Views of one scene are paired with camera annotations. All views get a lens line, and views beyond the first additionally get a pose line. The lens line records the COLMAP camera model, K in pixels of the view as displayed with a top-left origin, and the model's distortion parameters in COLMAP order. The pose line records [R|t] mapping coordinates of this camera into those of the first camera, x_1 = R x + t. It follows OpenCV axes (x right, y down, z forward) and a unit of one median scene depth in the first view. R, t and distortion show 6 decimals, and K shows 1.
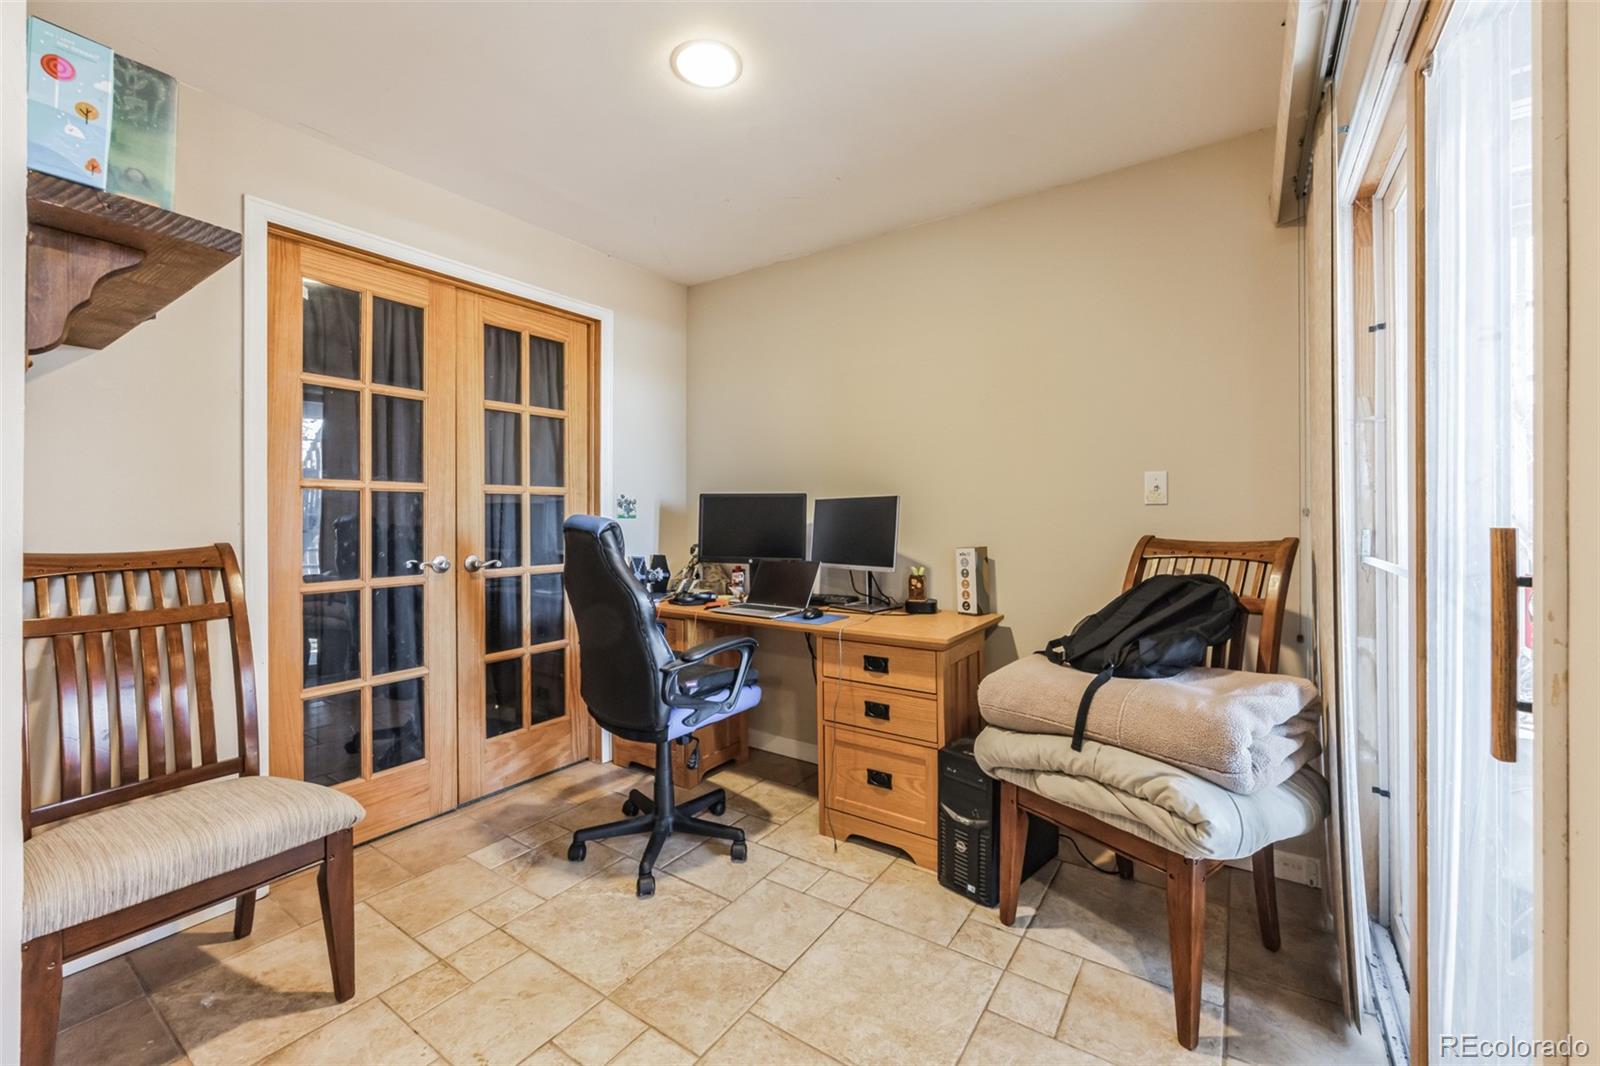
lens RADIAL K [[640.3, 0, 808.3], [0, 640.3, 529.2], [0, 0, 1]] dist [-0.000943, -0.000040]
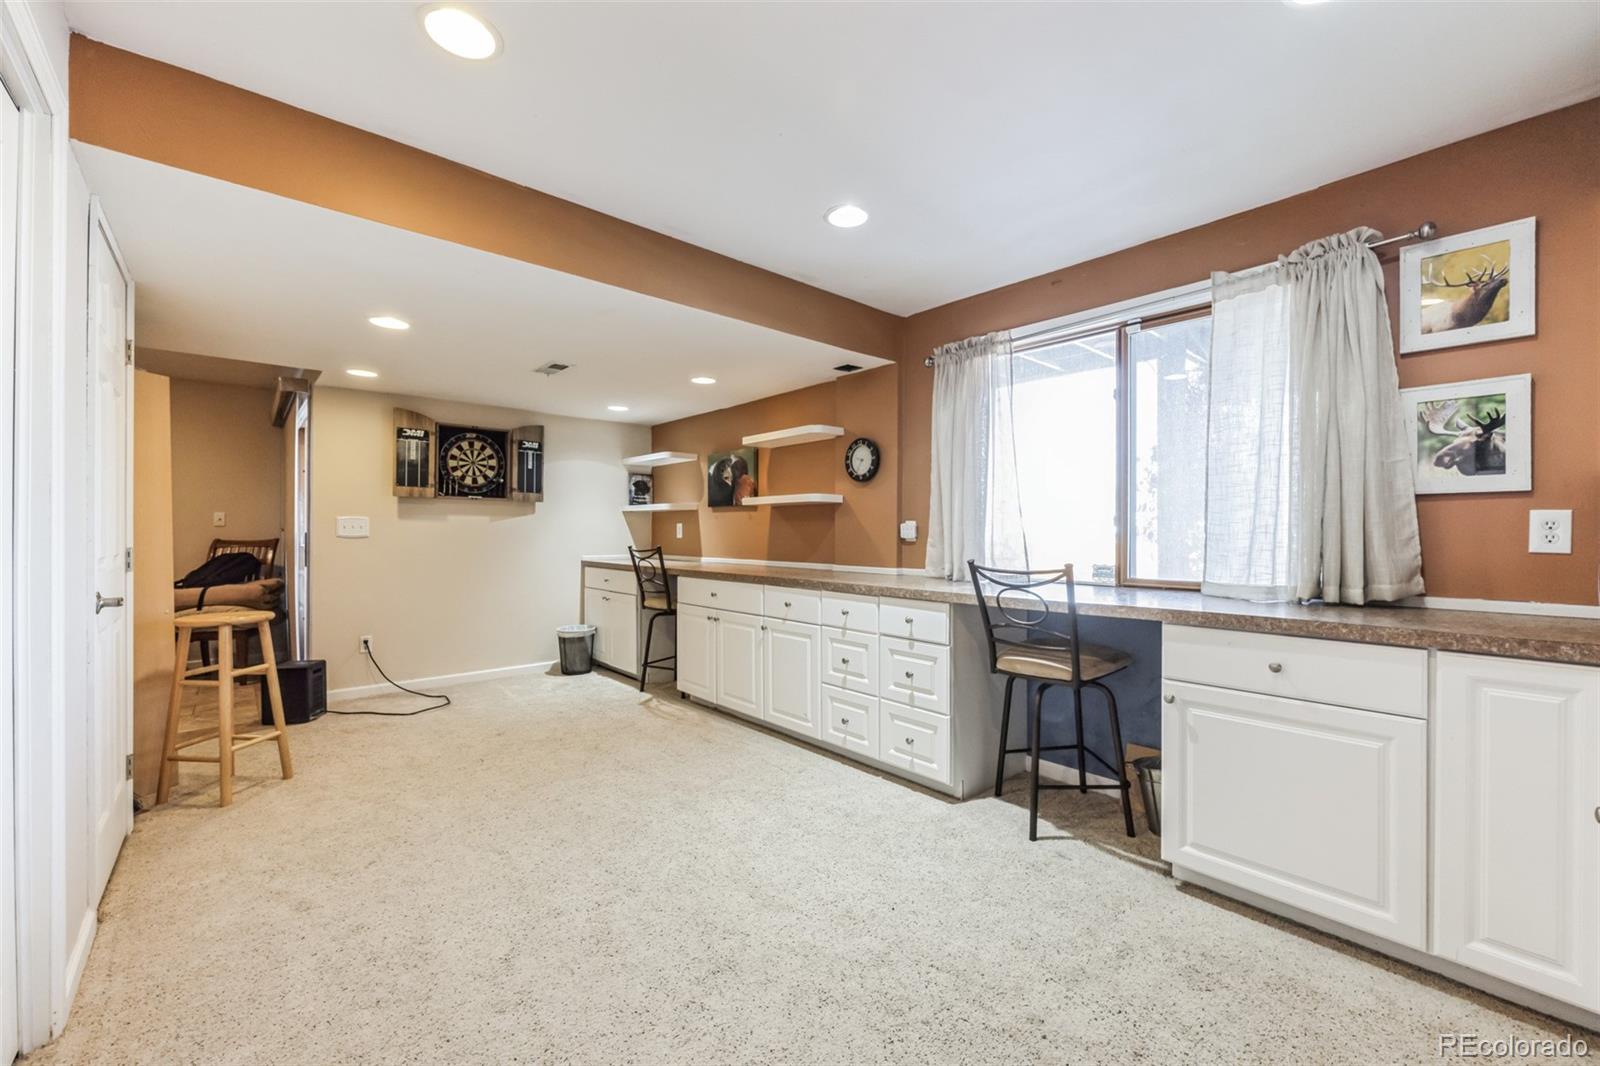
lens RADIAL K [[640.3, 0, 808.3], [0, 640.3, 529.2], [0, 0, 1]] dist [-0.000943, -0.000040]
pose [[0.249607, 0.008951, 0.968306, -1.454210], [0.008241, 0.999901, -0.011367, 0.021949], [-0.968312, 0.010817, 0.249509, -2.056459]]
